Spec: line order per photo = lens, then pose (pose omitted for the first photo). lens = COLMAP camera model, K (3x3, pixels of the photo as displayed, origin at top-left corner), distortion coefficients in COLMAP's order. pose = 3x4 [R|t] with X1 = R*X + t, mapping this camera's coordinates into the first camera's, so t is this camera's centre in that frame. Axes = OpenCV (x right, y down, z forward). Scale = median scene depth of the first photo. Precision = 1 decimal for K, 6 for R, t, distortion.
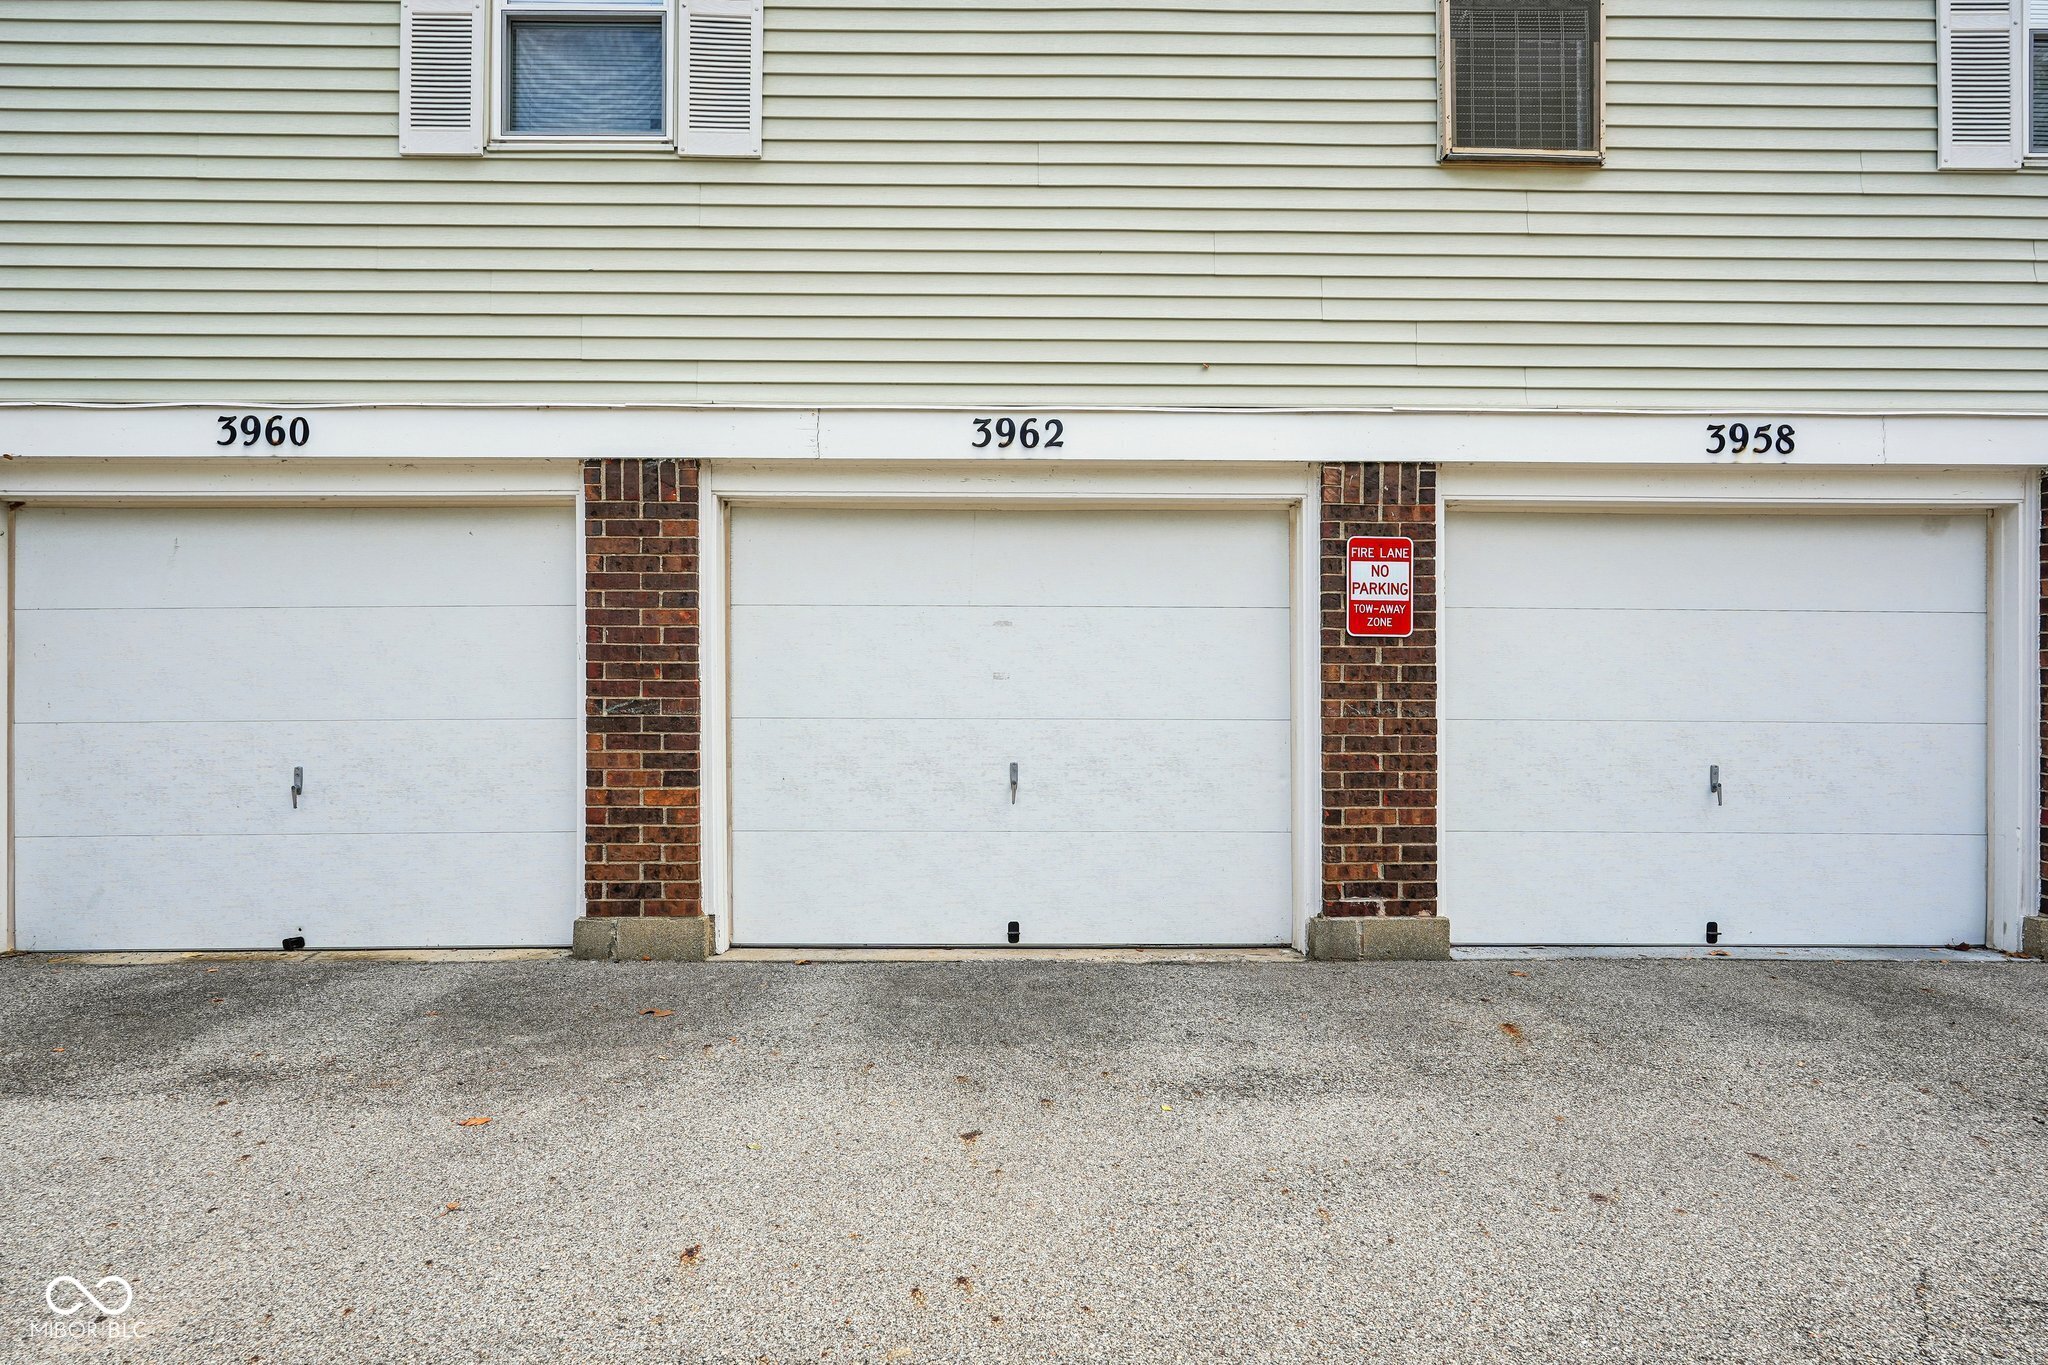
lens RADIAL K [[1160.0, 0, 1022.3], [0, 1160.0, 687.2], [0, 0, 1]] dist [-0.001546, 0.000004]
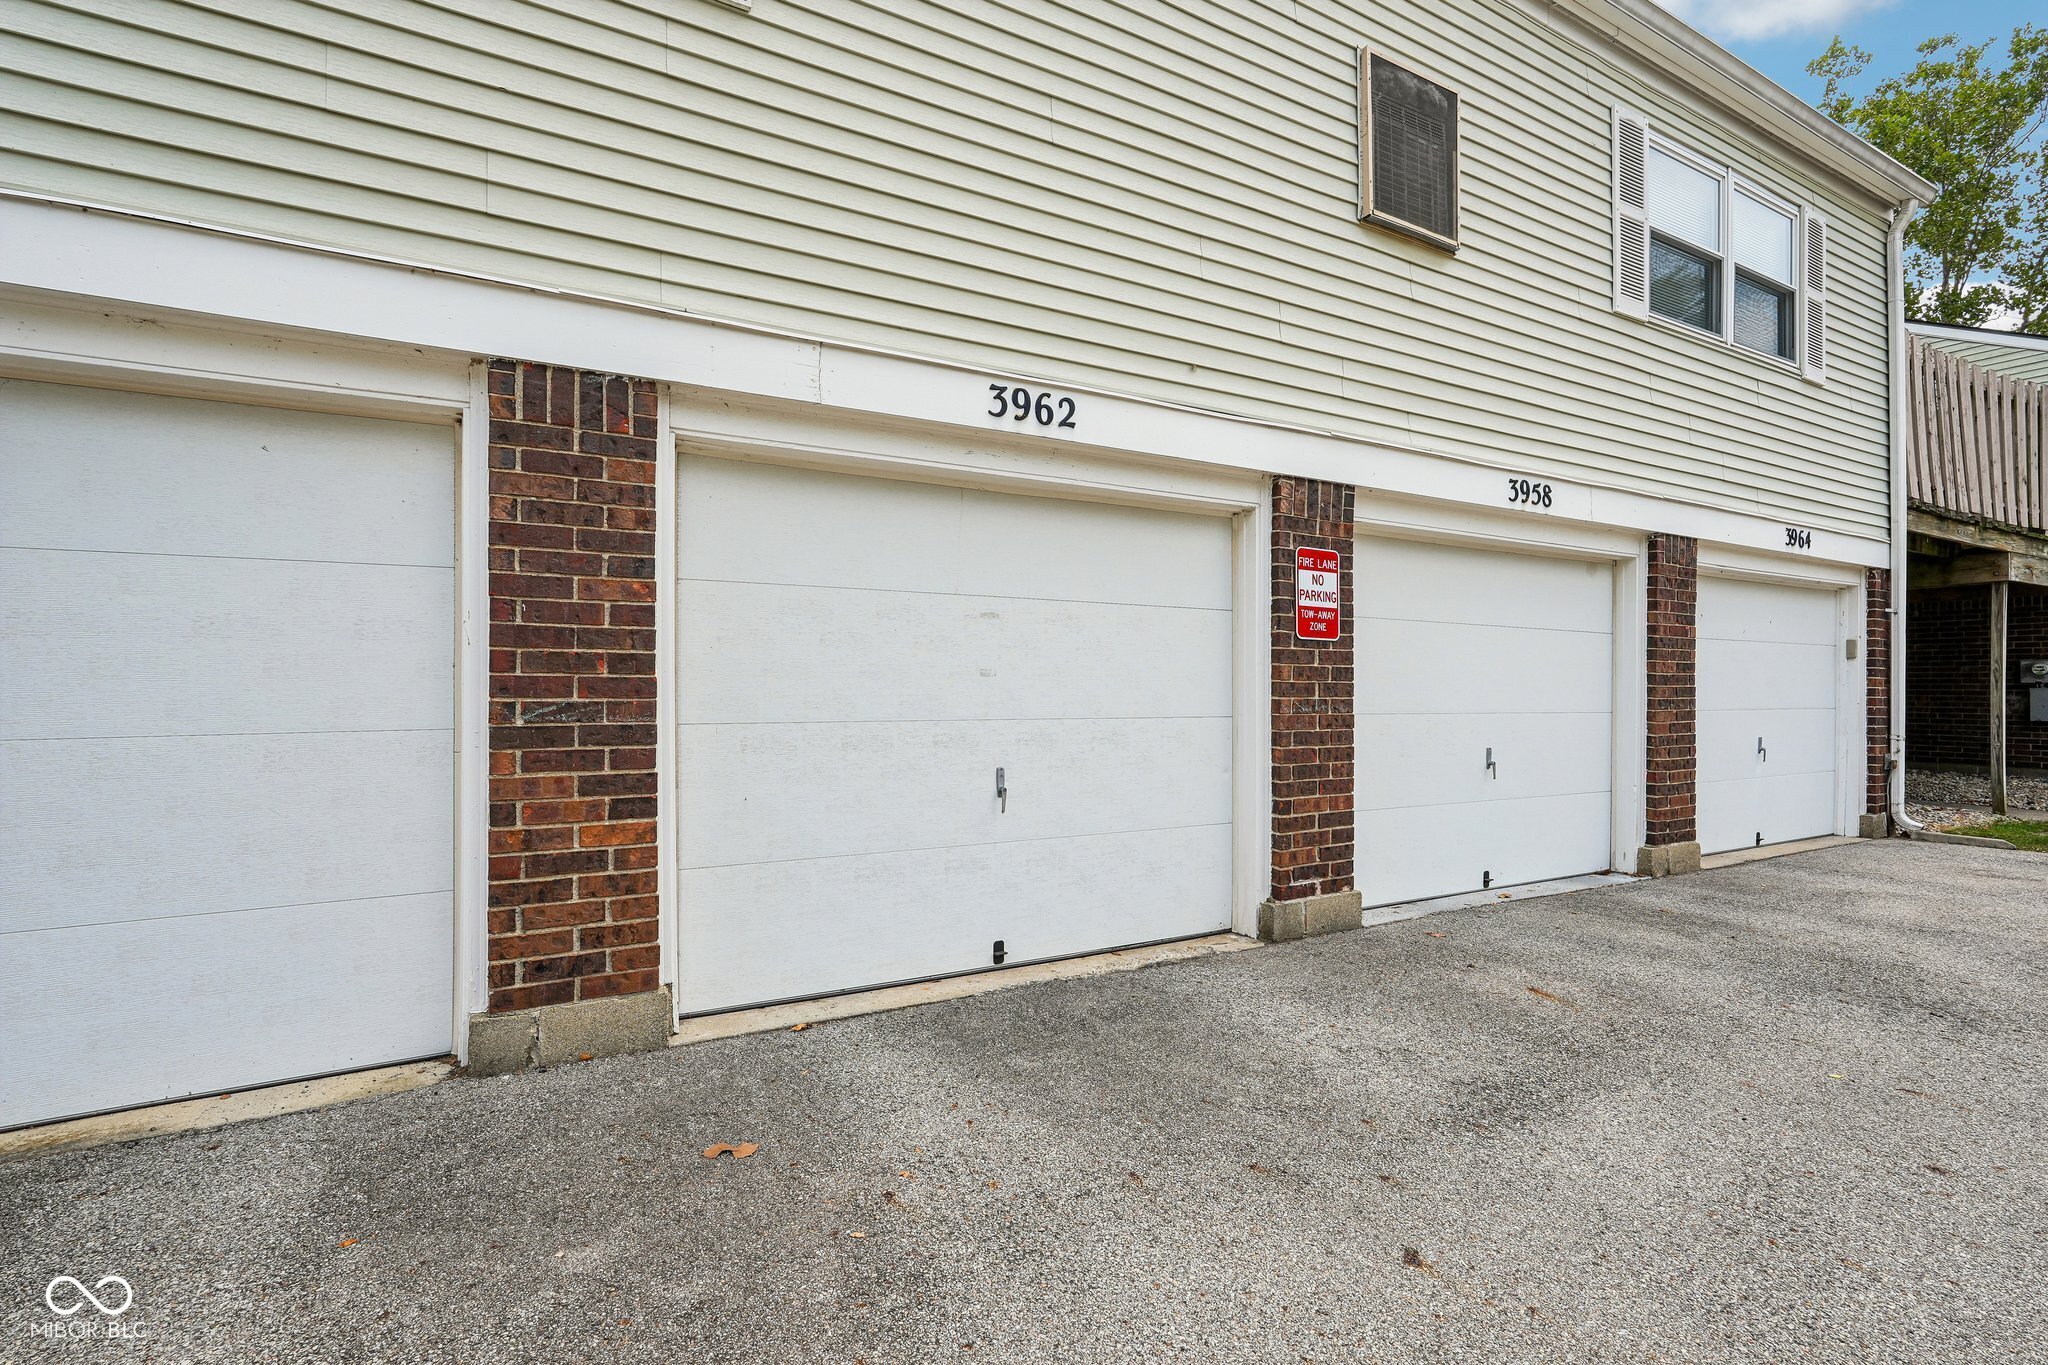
lens RADIAL K [[947.7, 0, 1024.0], [0, 947.7, 682.5], [0, 0, 1]] dist [-0.013472, 0.009559]
pose [[0.880890, 0.003226, 0.473310, -0.361183], [-0.004380, 0.999990, 0.001337, -0.003491], [-0.473301, -0.003251, 0.880895, 0.347101]]
